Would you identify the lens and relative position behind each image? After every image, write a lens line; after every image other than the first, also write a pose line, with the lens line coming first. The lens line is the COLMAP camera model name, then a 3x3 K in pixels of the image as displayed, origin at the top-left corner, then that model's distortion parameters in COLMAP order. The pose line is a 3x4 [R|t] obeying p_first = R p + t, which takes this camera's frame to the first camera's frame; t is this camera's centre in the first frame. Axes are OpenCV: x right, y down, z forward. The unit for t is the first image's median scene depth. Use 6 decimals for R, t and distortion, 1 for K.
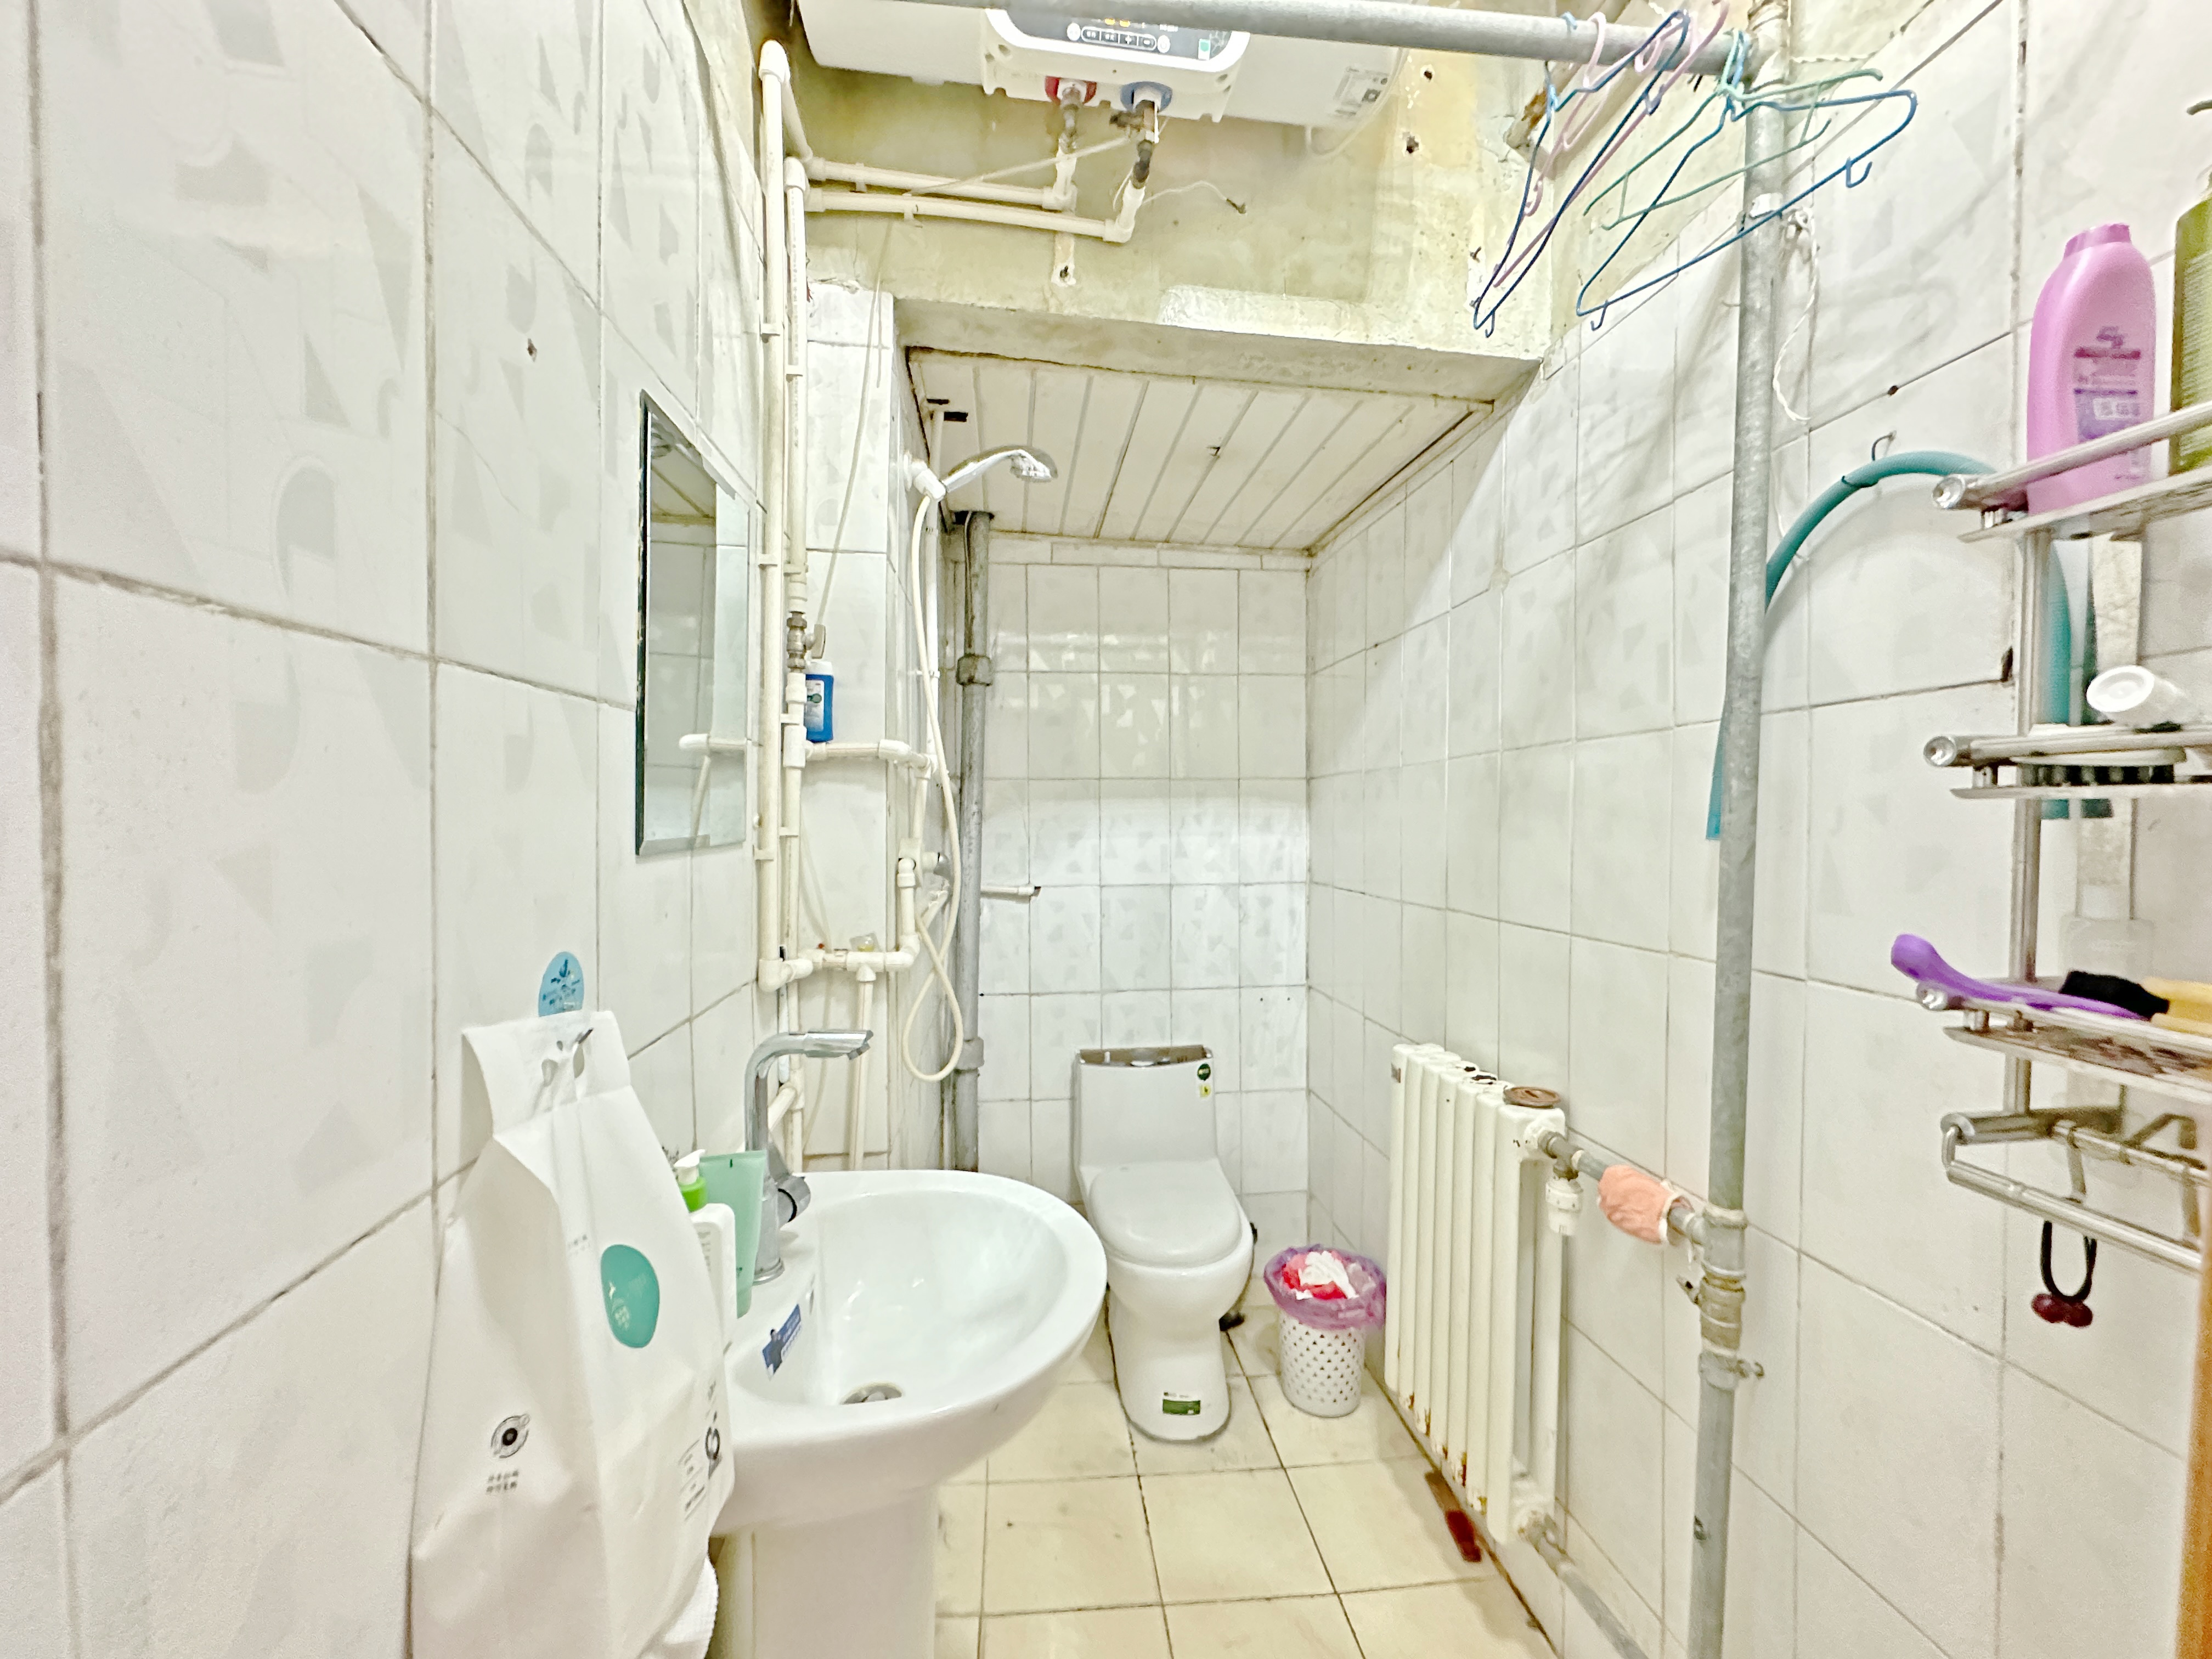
lens RADIAL K [[875.8, 0, 1113.0], [0, 875.8, 826.1], [0, 0, 1]] dist [-0.000856, 0.000628]
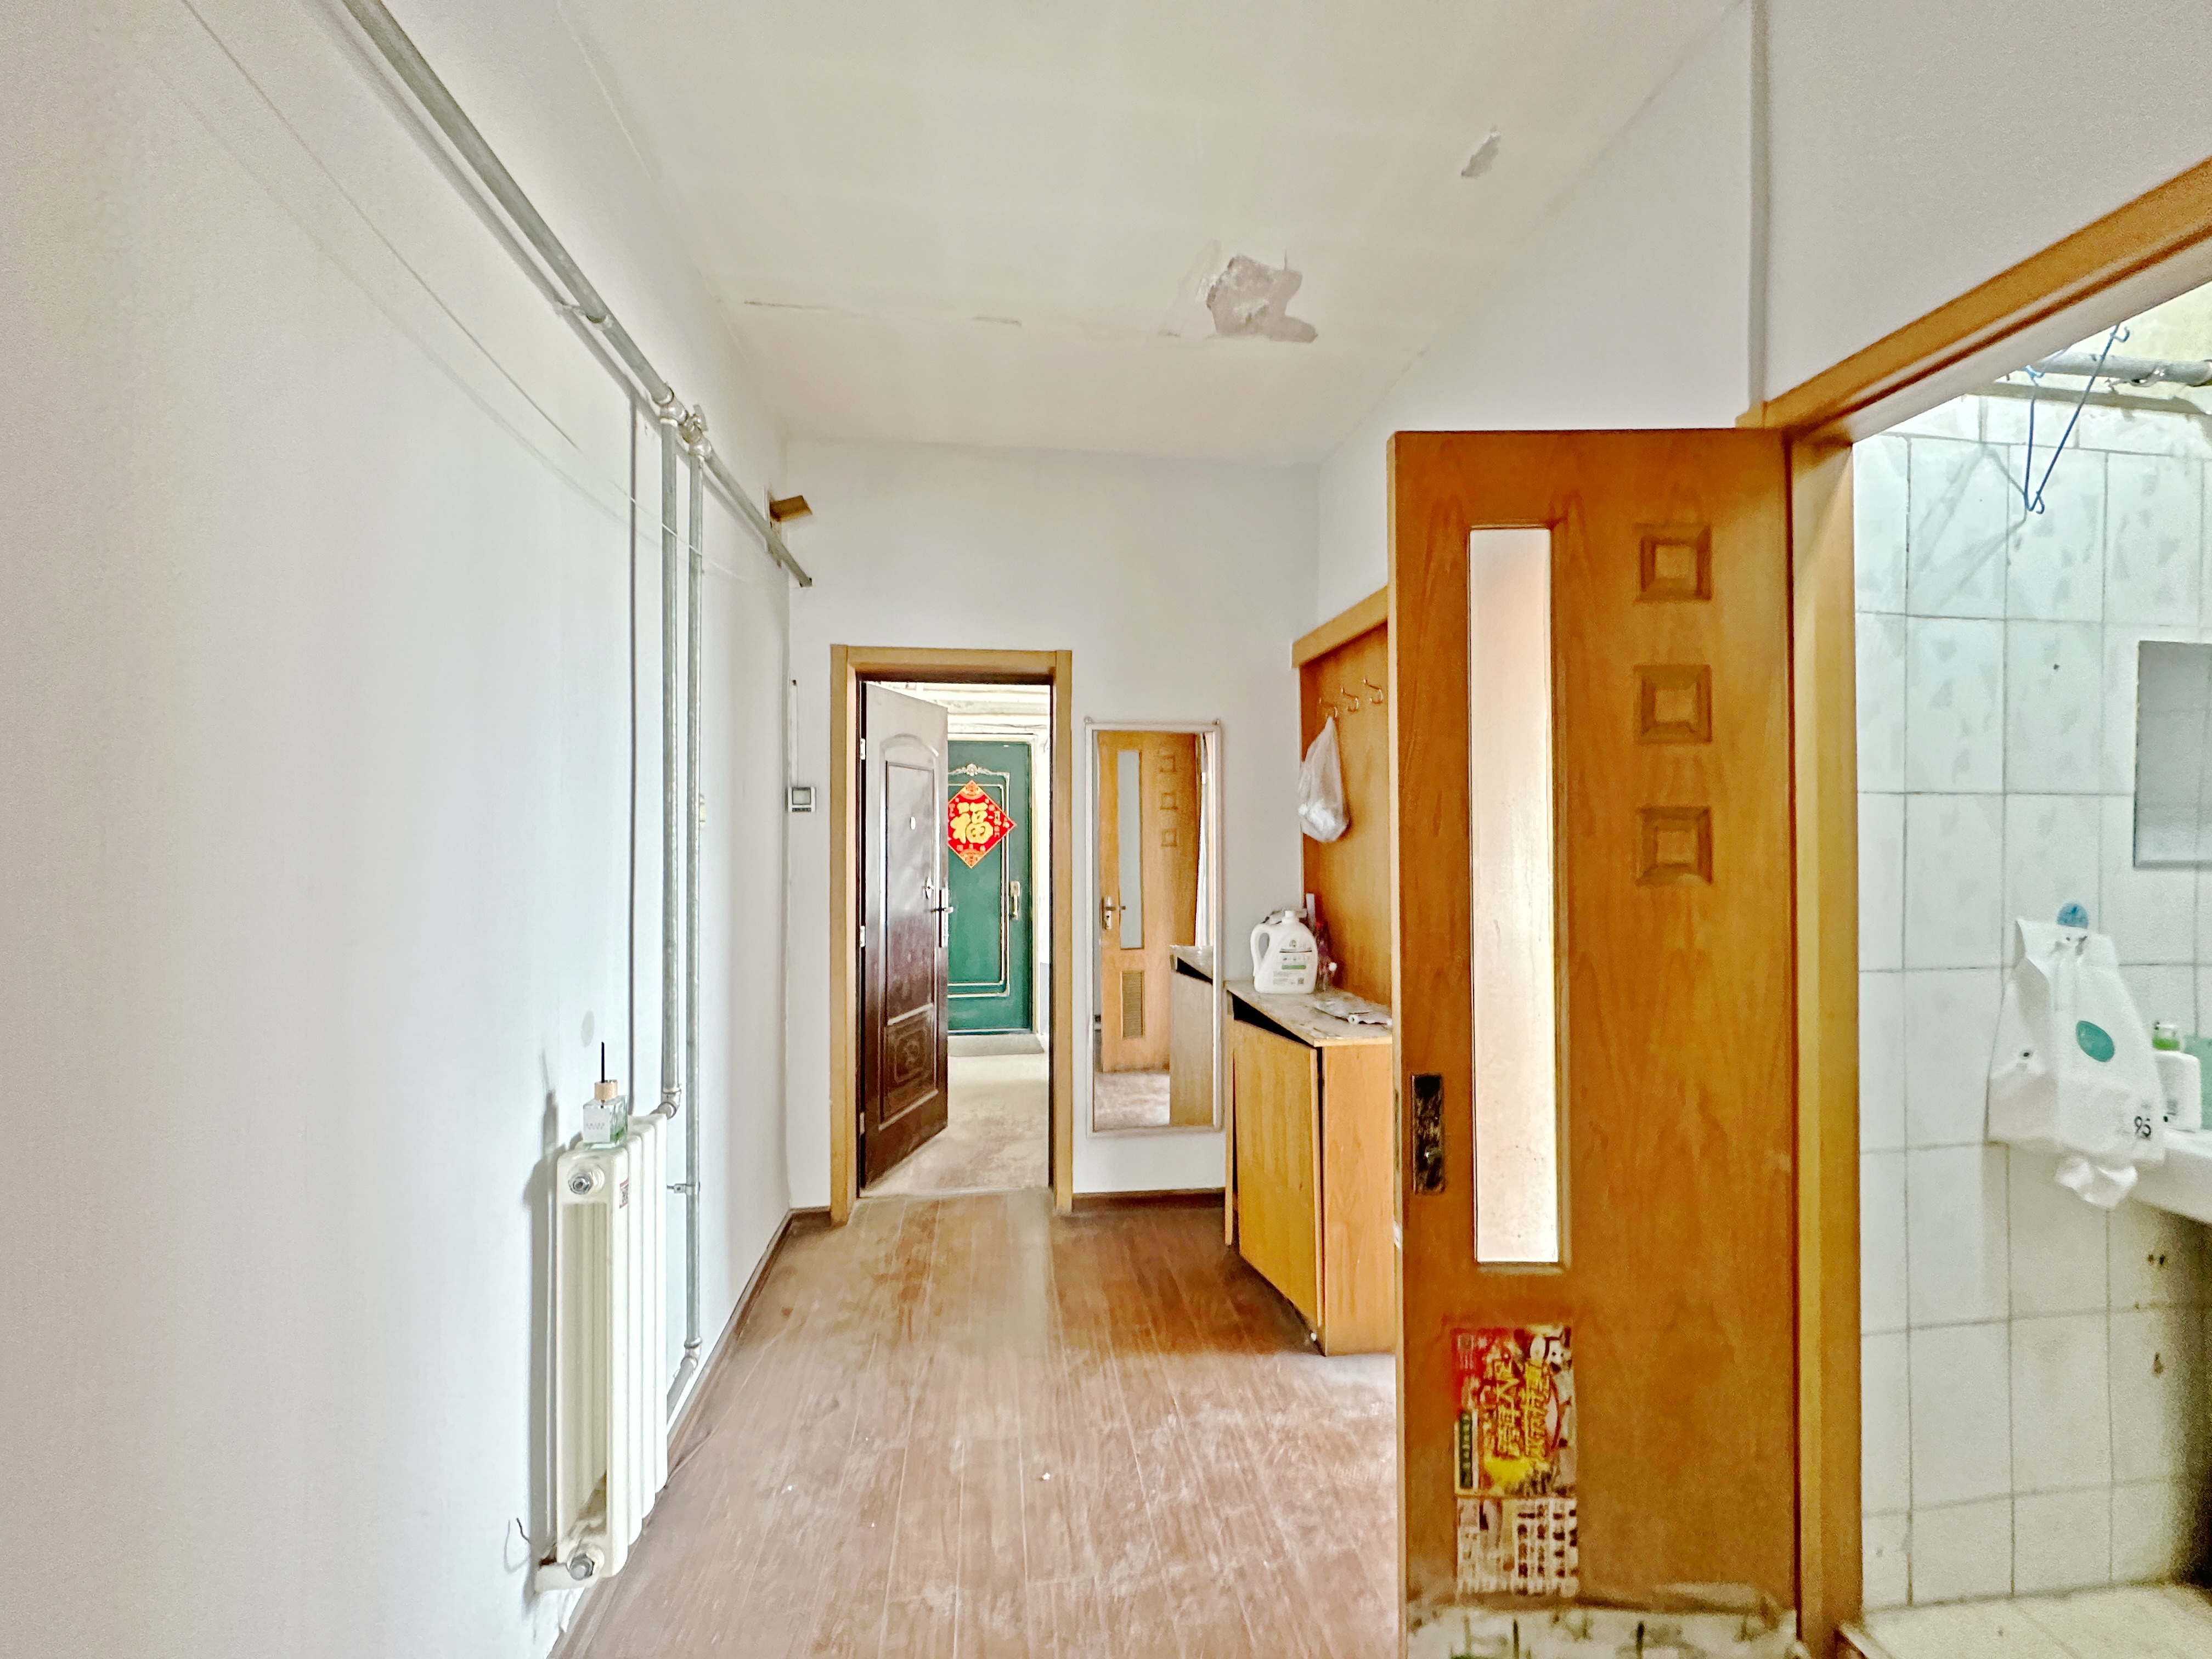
lens RADIAL K [[875.8, 0, 1112.0], [0, 875.8, 831.8], [0, 0, 1]] dist [-0.000856, 0.000628]
pose [[0.020331, -0.005526, -0.999778, 2.165495], [-0.029258, 0.999553, -0.006119, 0.052802], [0.999365, 0.029376, 0.020160, -2.125742]]
